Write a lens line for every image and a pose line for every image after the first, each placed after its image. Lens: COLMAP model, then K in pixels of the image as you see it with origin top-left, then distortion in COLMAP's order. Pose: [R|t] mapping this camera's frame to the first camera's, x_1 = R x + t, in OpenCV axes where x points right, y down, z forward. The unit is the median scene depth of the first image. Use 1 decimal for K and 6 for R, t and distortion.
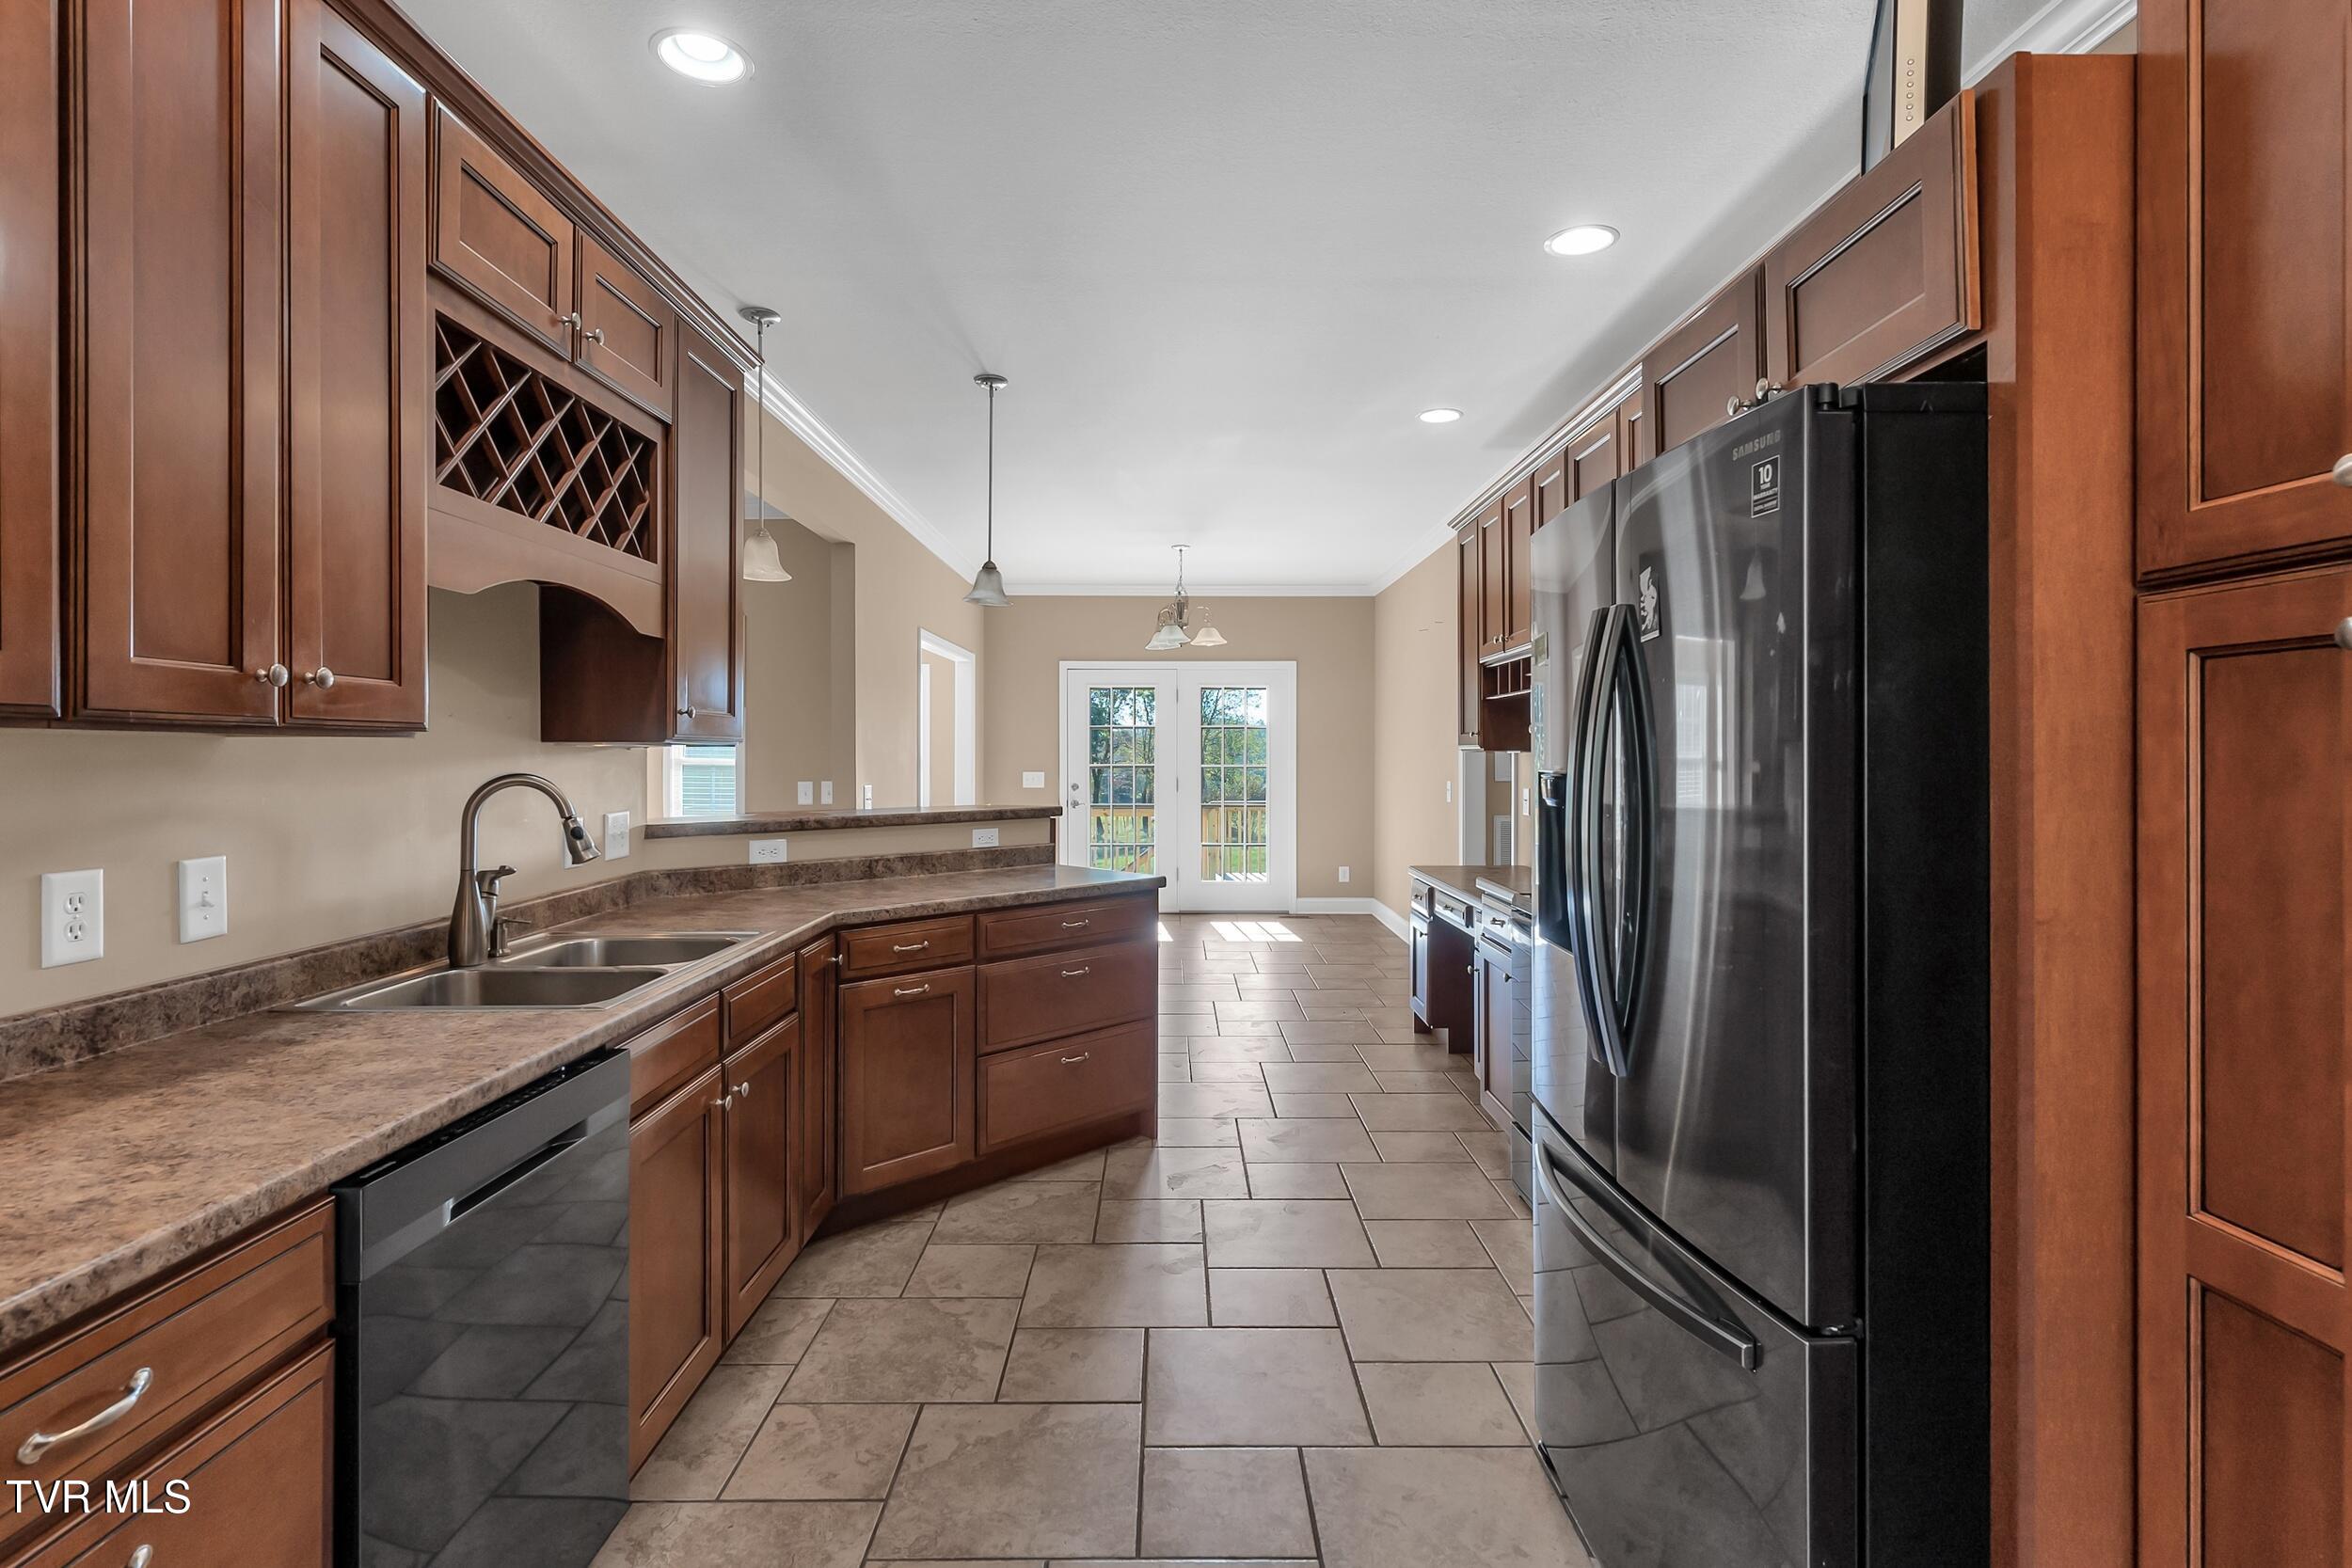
lens RADIAL K [[1139.3, 0, 1181.3], [0, 1139.3, 793.7], [0, 0, 1]] dist [0.002361, 0.000363]
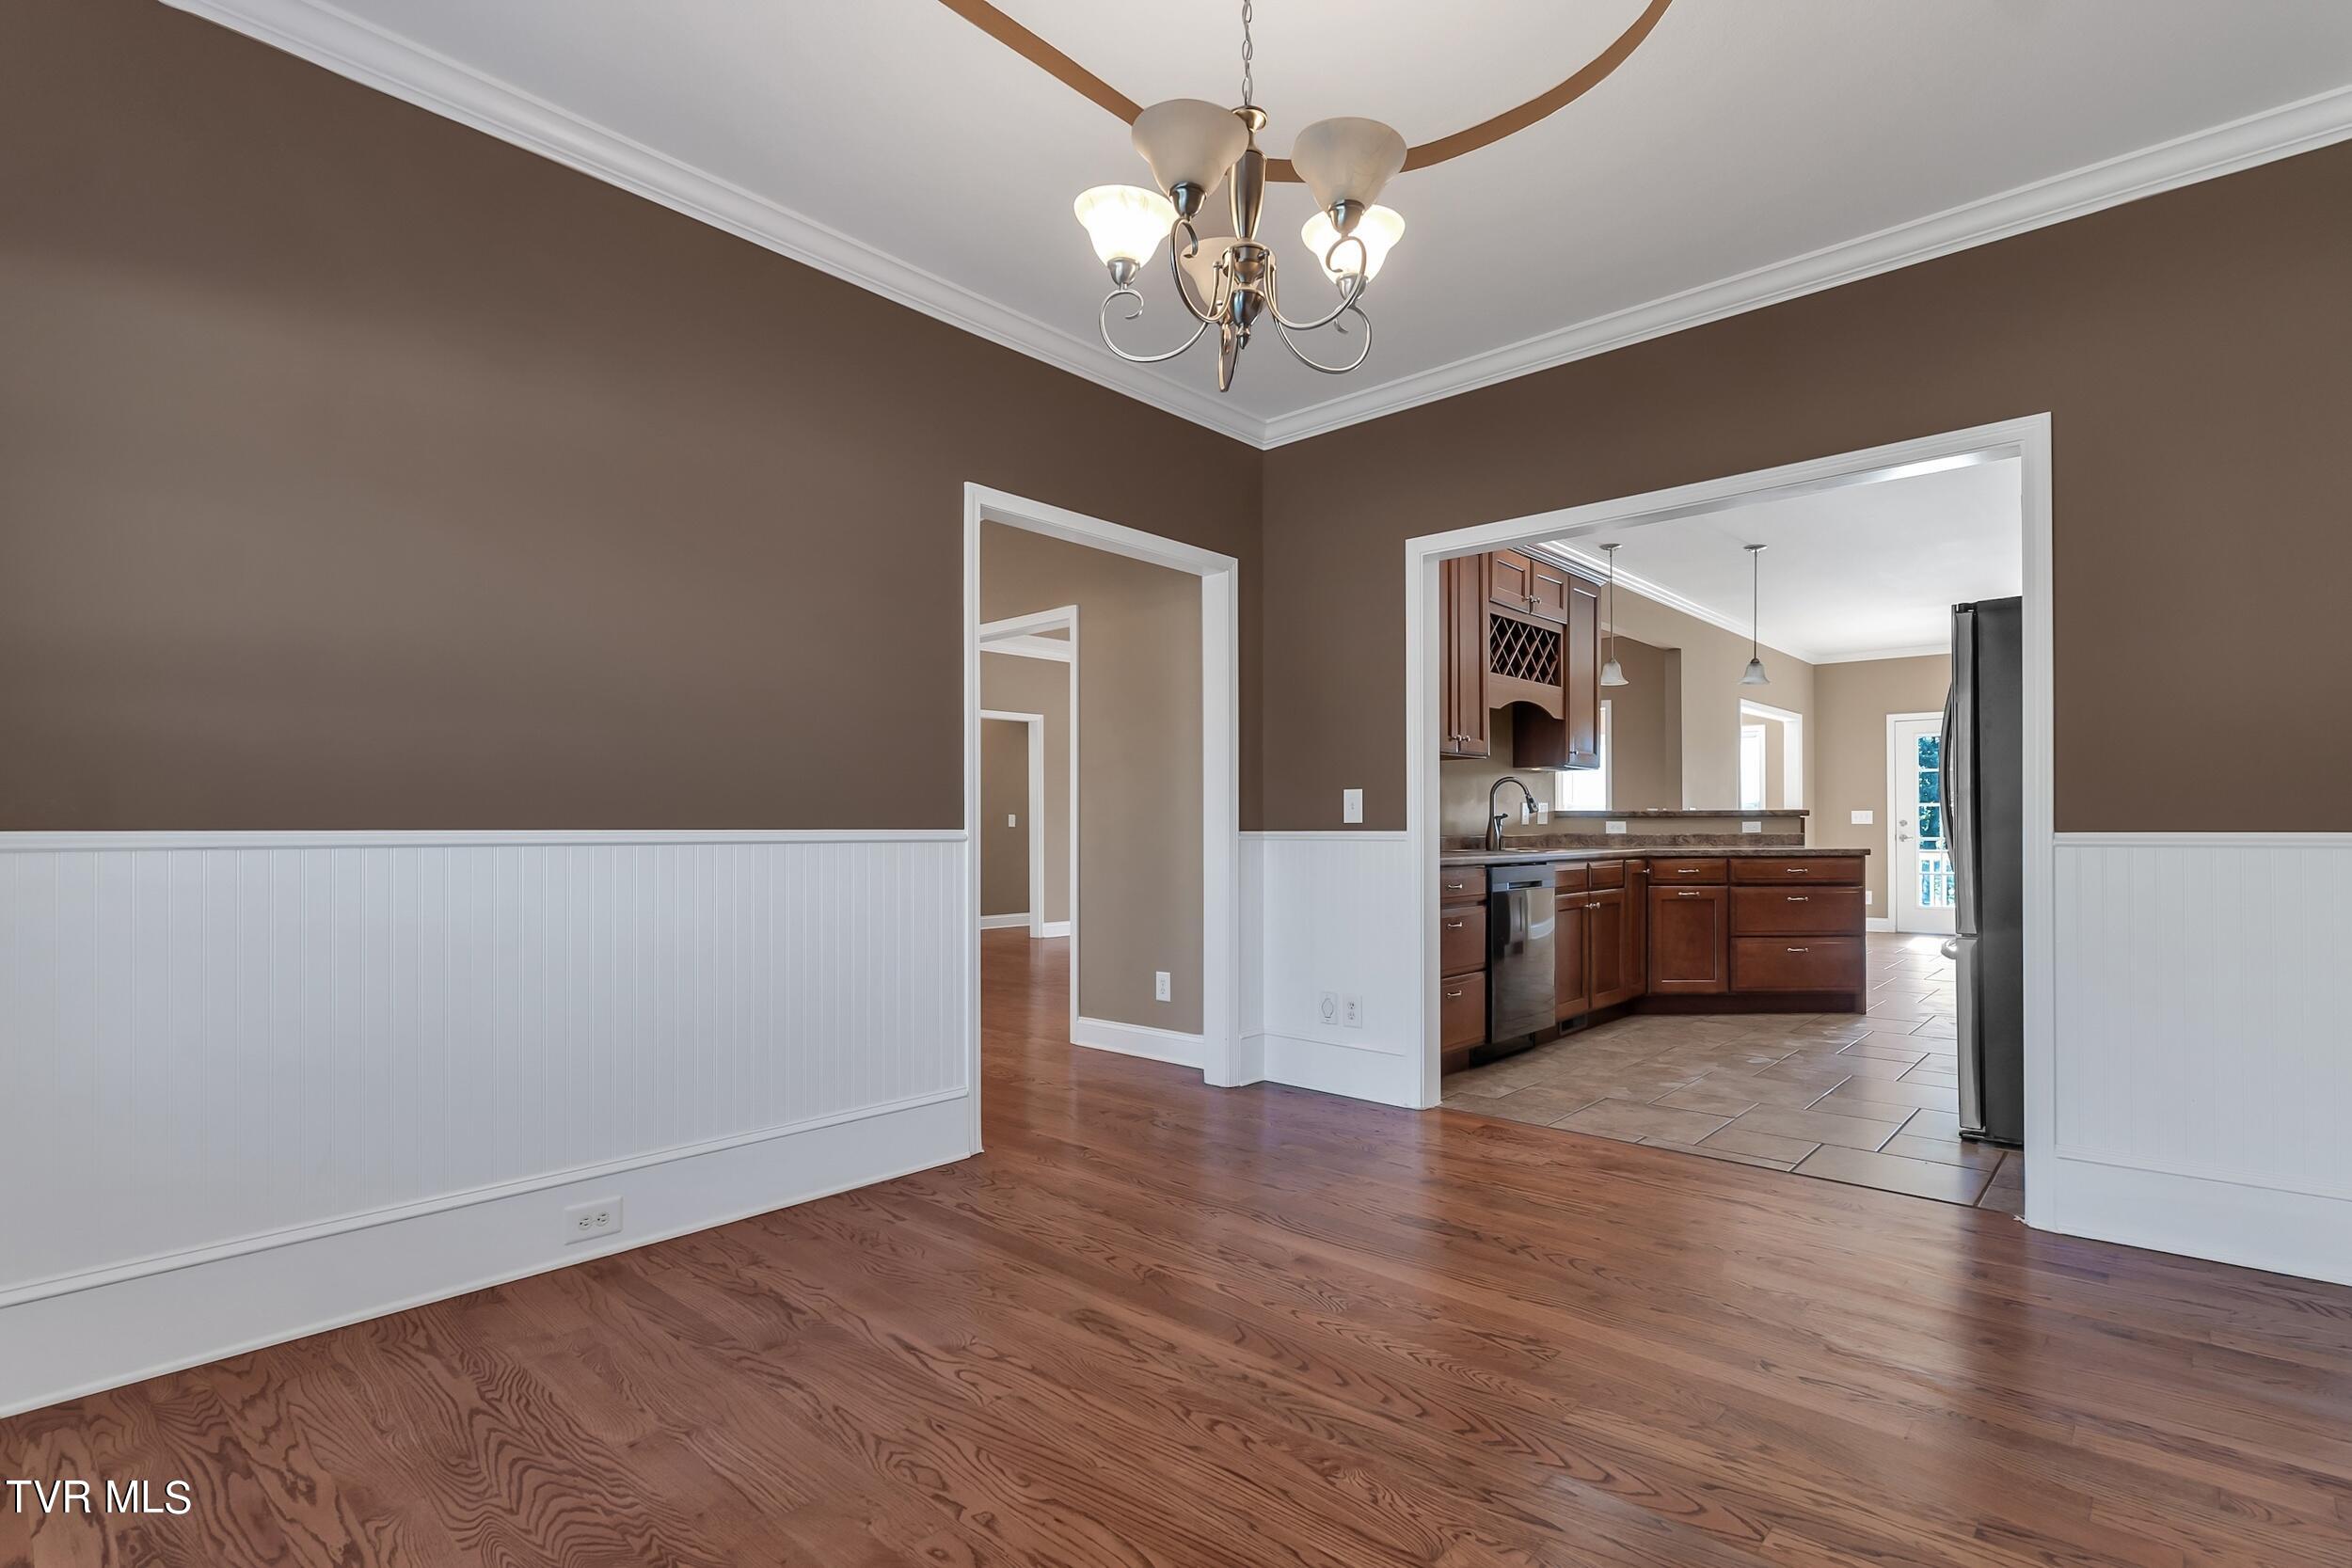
lens RADIAL K [[1139.3, 0, 1181.3], [0, 1139.3, 793.7], [0, 0, 1]] dist [0.002361, 0.000363]
pose [[0.738315, -0.025443, -0.673976, 0.490583], [-0.018616, 0.998139, -0.058073, 0.151824], [0.674199, 0.055422, 0.736467, -1.134694]]
